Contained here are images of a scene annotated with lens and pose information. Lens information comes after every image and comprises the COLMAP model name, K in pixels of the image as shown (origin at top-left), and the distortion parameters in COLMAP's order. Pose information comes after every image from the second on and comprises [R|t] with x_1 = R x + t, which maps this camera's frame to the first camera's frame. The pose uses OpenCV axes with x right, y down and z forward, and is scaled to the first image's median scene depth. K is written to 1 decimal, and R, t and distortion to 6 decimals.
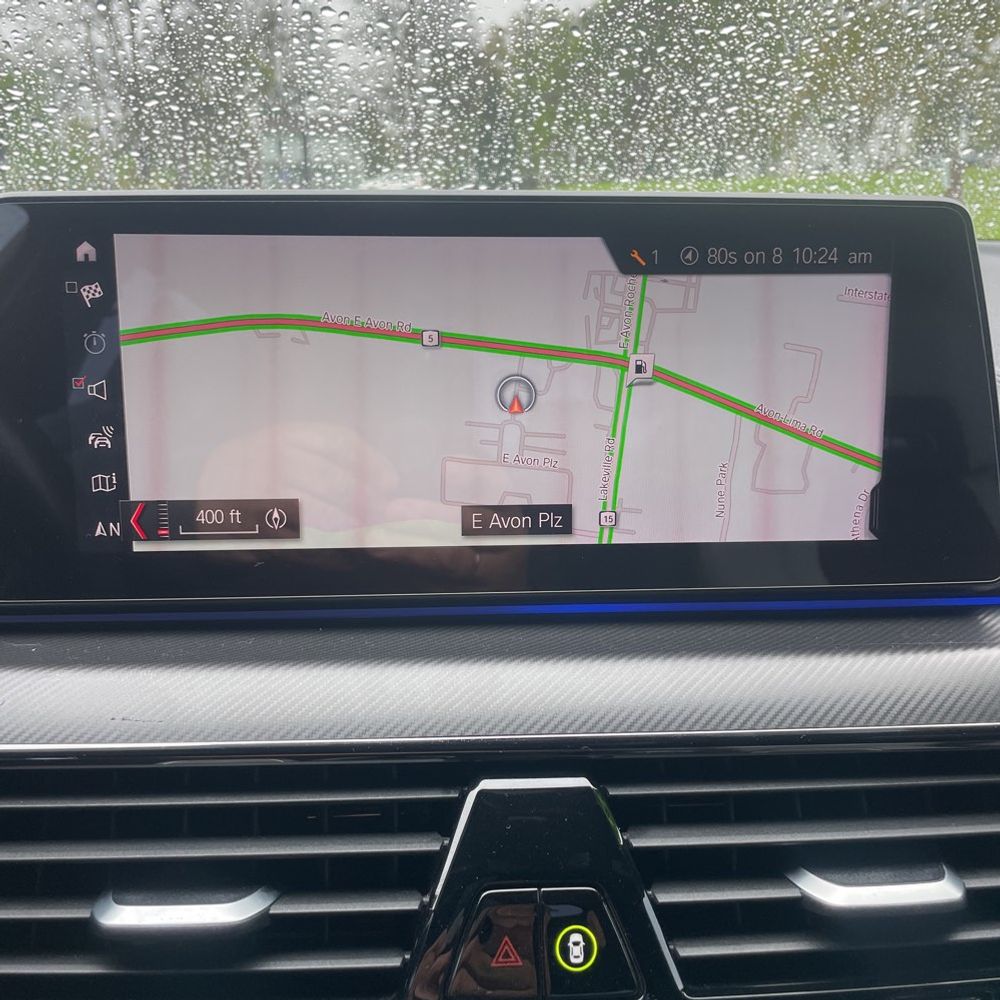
lens RADIAL K [[1001.8, 0, 520.0], [0, 1001.8, 504.4], [0, 0, 1]] dist [0.082337, -0.115483]
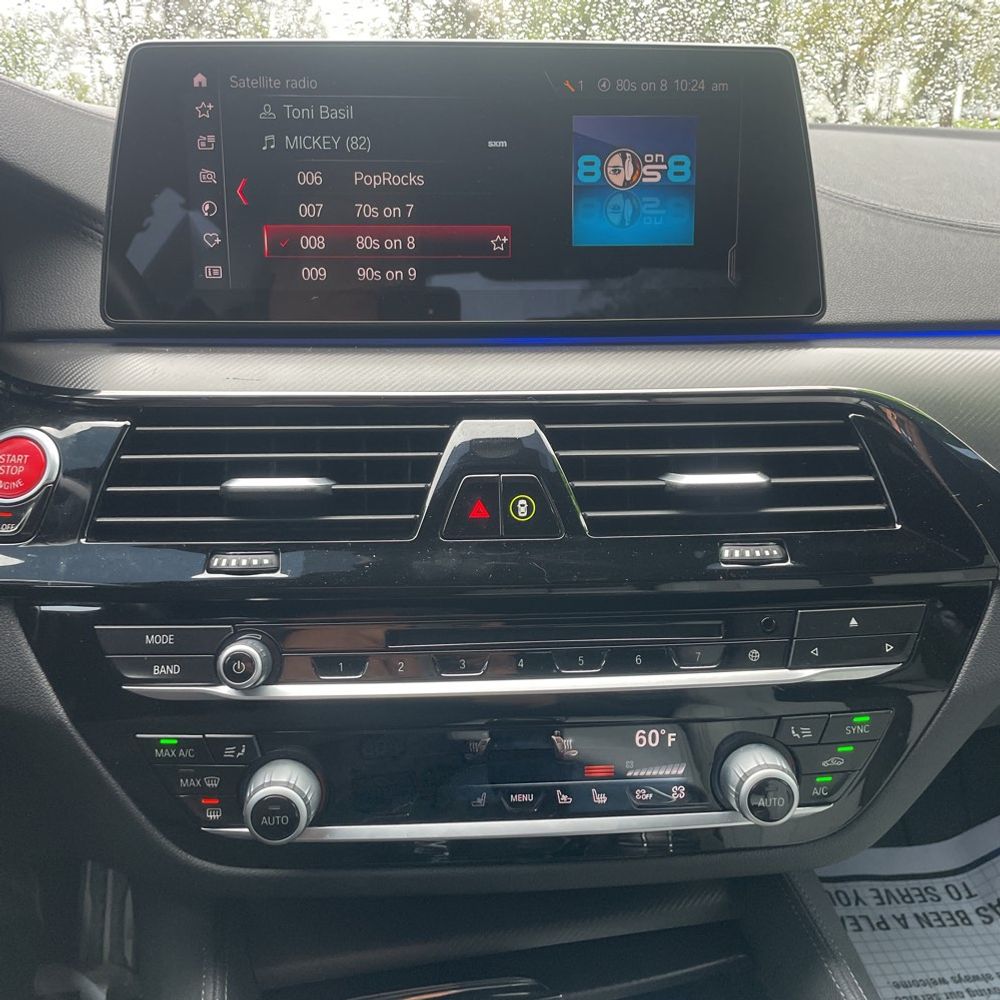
lens RADIAL K [[1010.7, 0, 513.4], [0, 1010.7, 491.7], [0, 0, 1]] dist [0.093594, -0.124548]
pose [[0.999993, -0.001375, -0.003367, 0.023640], [0.001444, 0.999787, 0.020581, 0.192014], [0.003338, -0.020586, 0.999783, -0.308984]]
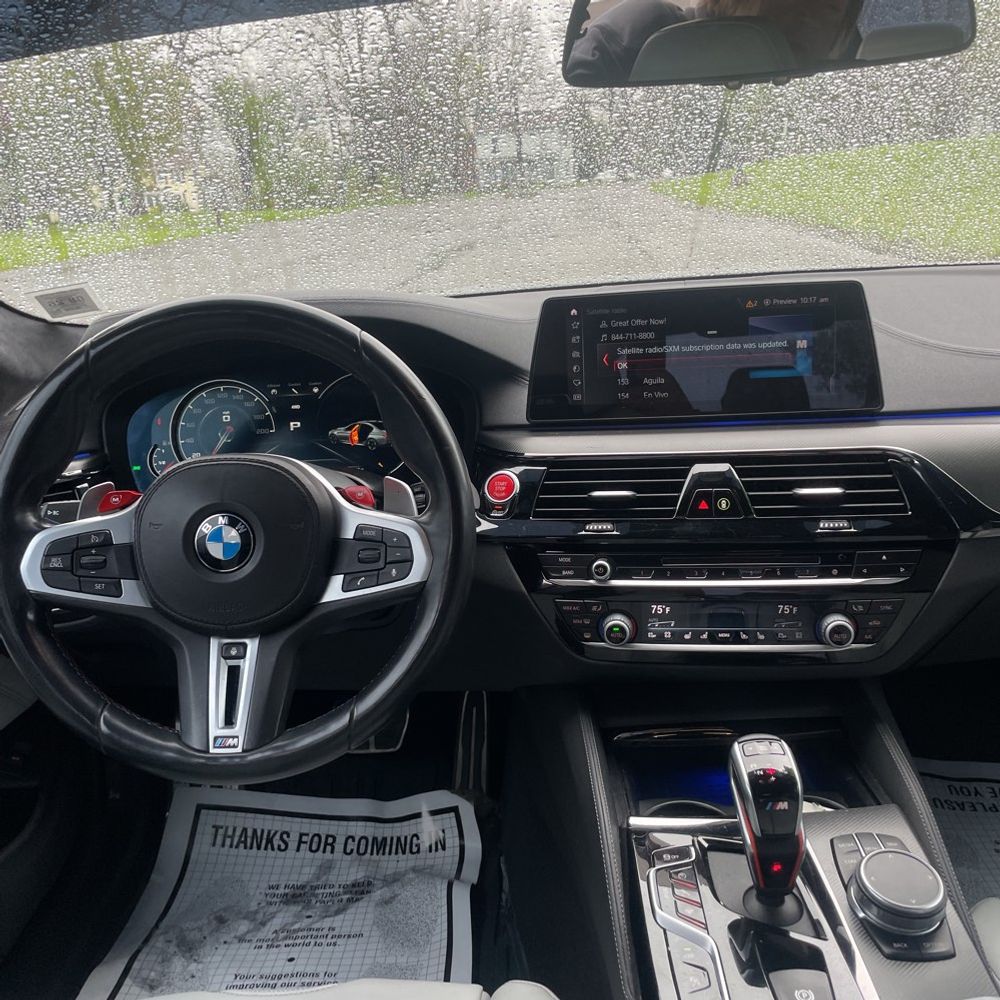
lens RADIAL K [[1051.9, 0, 480.1], [0, 1051.9, 499.7], [0, 0, 1]] dist [0.086767, -0.048509]
pose [[0.974009, -0.003866, -0.226478, 0.031768], [0.005550, 0.999961, 0.006799, 0.198744], [0.226443, -0.007879, 0.973993, -1.426571]]
